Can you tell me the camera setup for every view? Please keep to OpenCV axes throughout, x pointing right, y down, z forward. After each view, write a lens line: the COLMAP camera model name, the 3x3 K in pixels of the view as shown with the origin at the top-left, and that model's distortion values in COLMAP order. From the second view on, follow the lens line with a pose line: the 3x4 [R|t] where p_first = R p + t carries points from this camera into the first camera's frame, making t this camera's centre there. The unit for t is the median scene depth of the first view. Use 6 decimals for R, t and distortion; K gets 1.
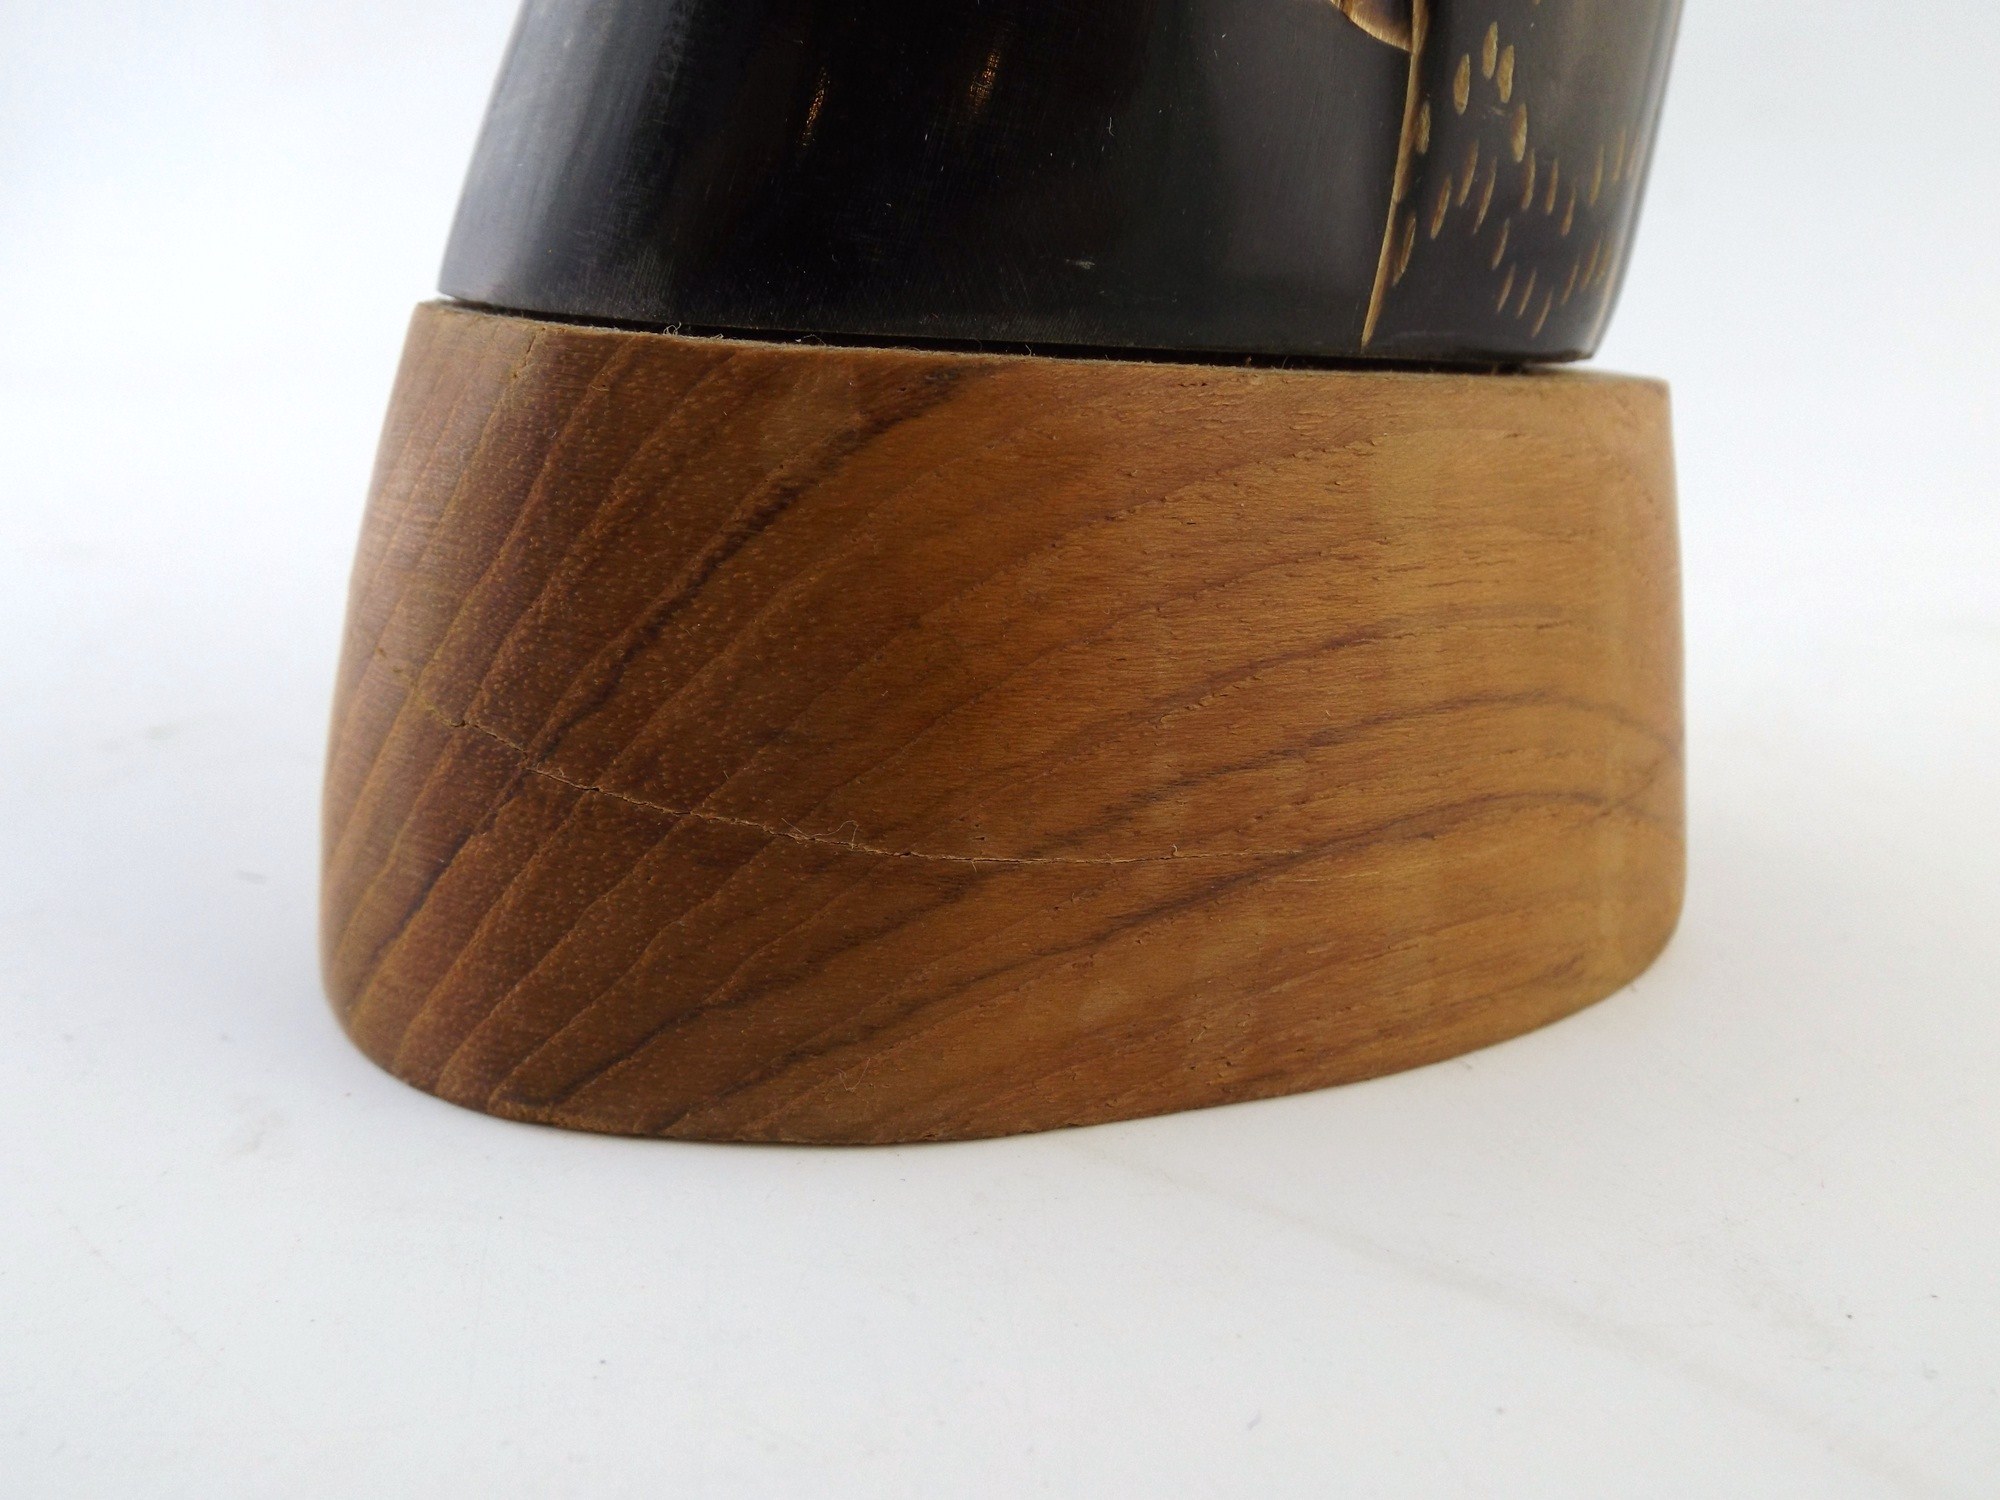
lens RADIAL K [[1435.3, 0, 1002.0], [0, 1435.3, 753.7], [0, 0, 1]] dist [0.018585, -0.001657]
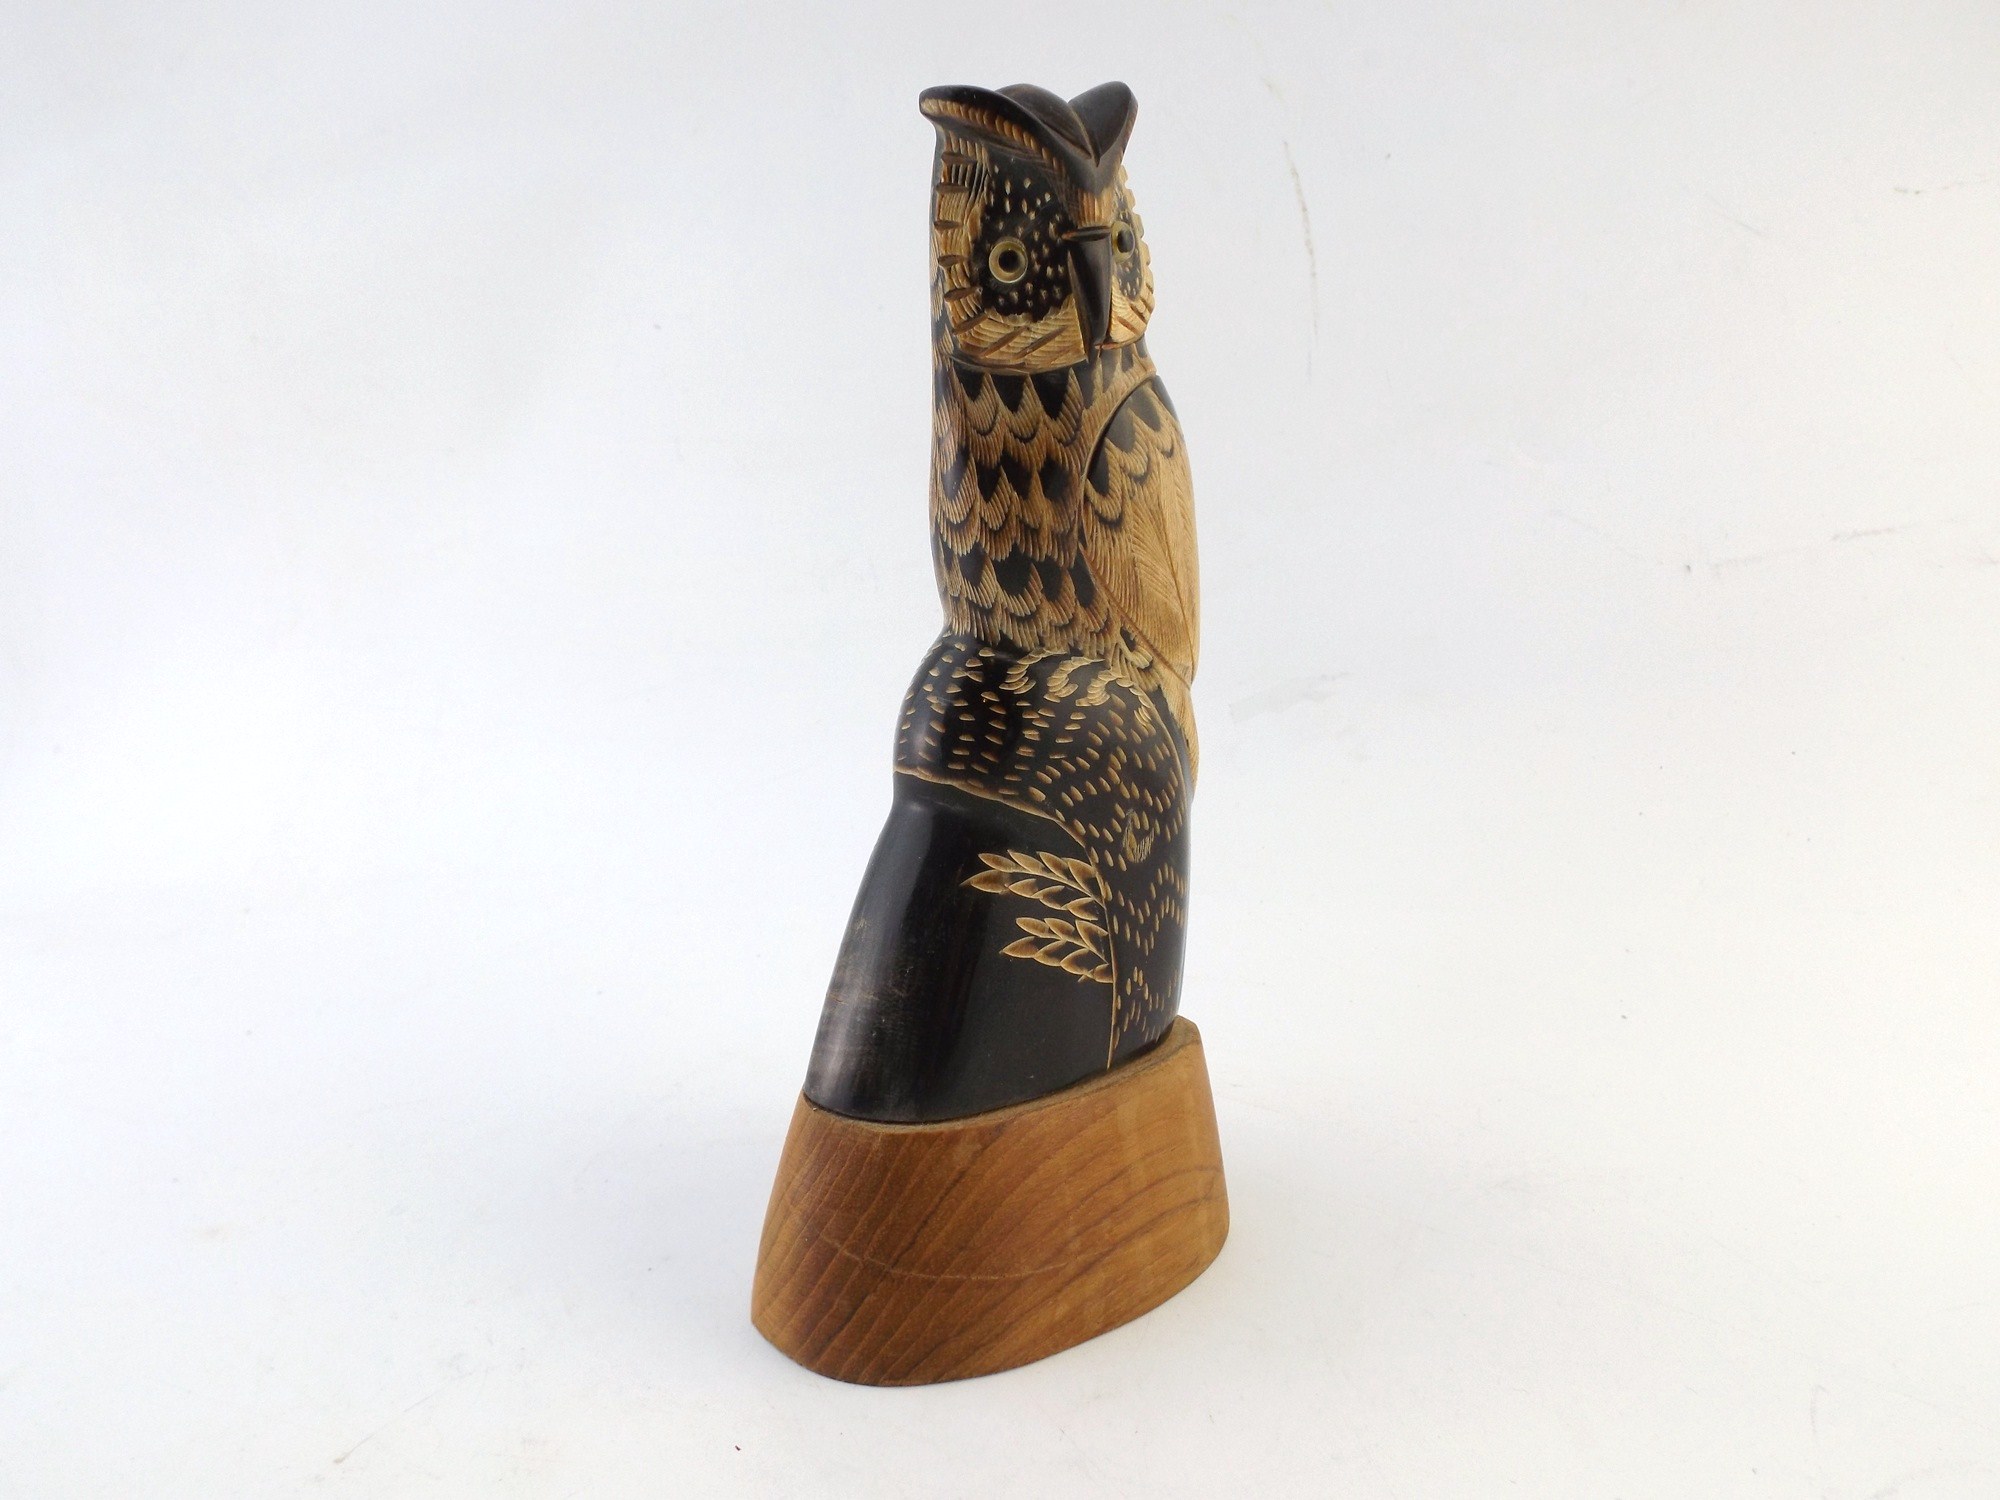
lens RADIAL K [[1435.3, 0, 998.1], [0, 1435.3, 749.3], [0, 0, 1]] dist [0.018585, -0.001657]
pose [[0.958661, -0.076092, 0.274188, -0.848912], [0.108242, 0.988661, -0.104083, -0.744783], [-0.263159, 0.129459, 0.956027, -2.180087]]
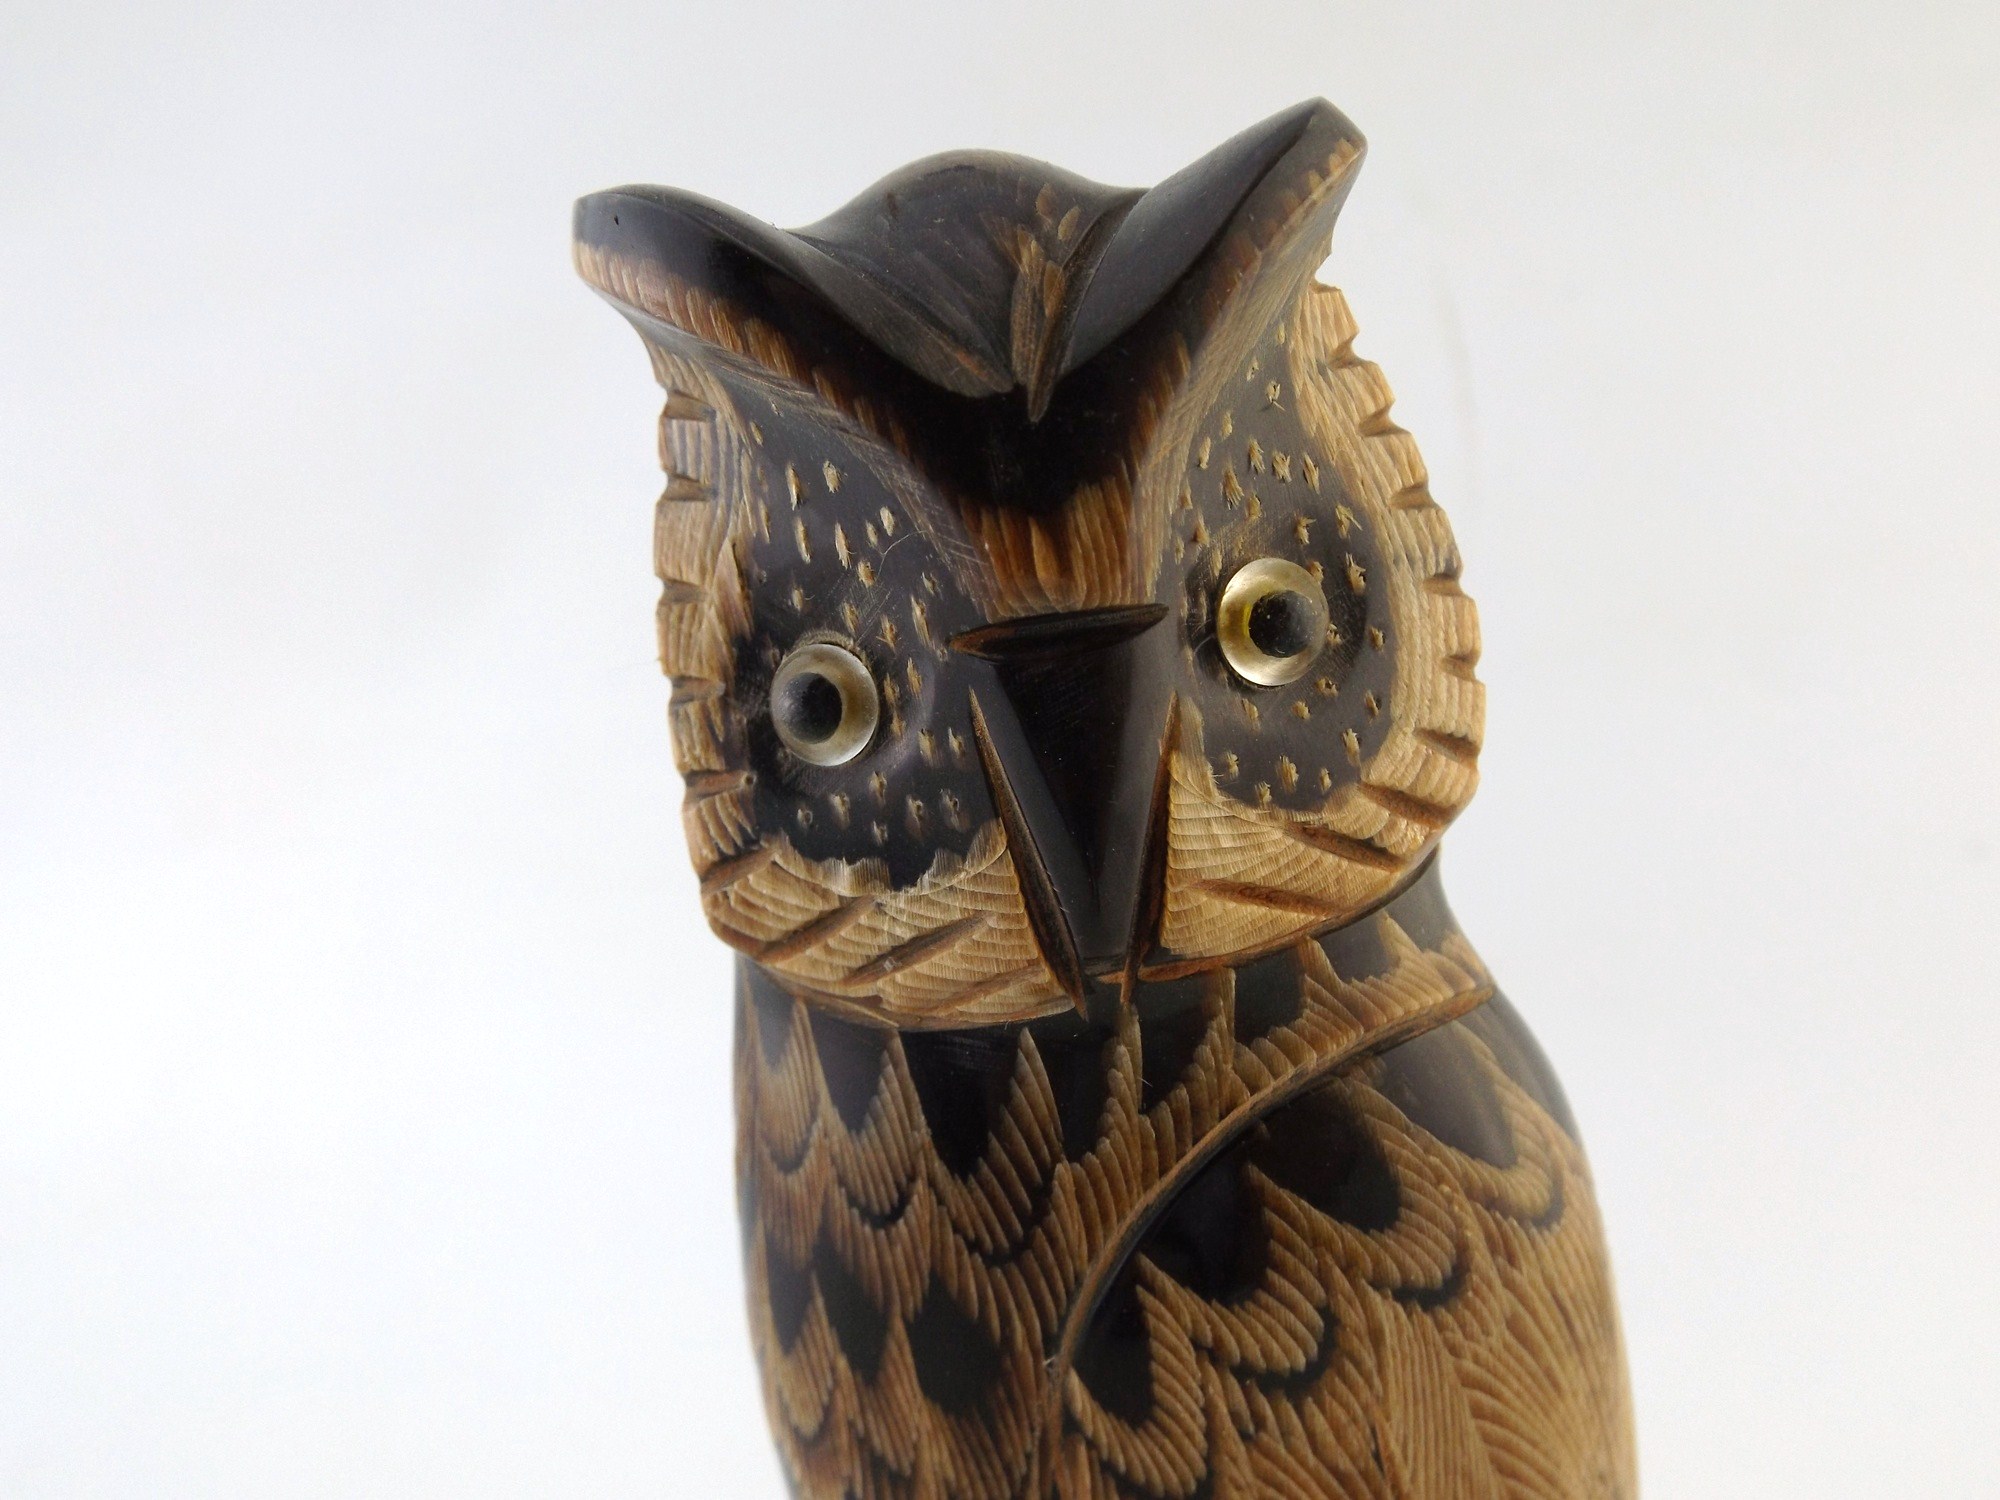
lens RADIAL K [[1435.3, 0, 994.4], [0, 1435.3, 761.5], [0, 0, 1]] dist [0.018585, -0.001657]
pose [[0.945561, 0.054311, -0.320880, 0.474088], [-0.111677, 0.980257, -0.163170, -1.863280], [0.305683, 0.190122, 0.932958, -0.329574]]
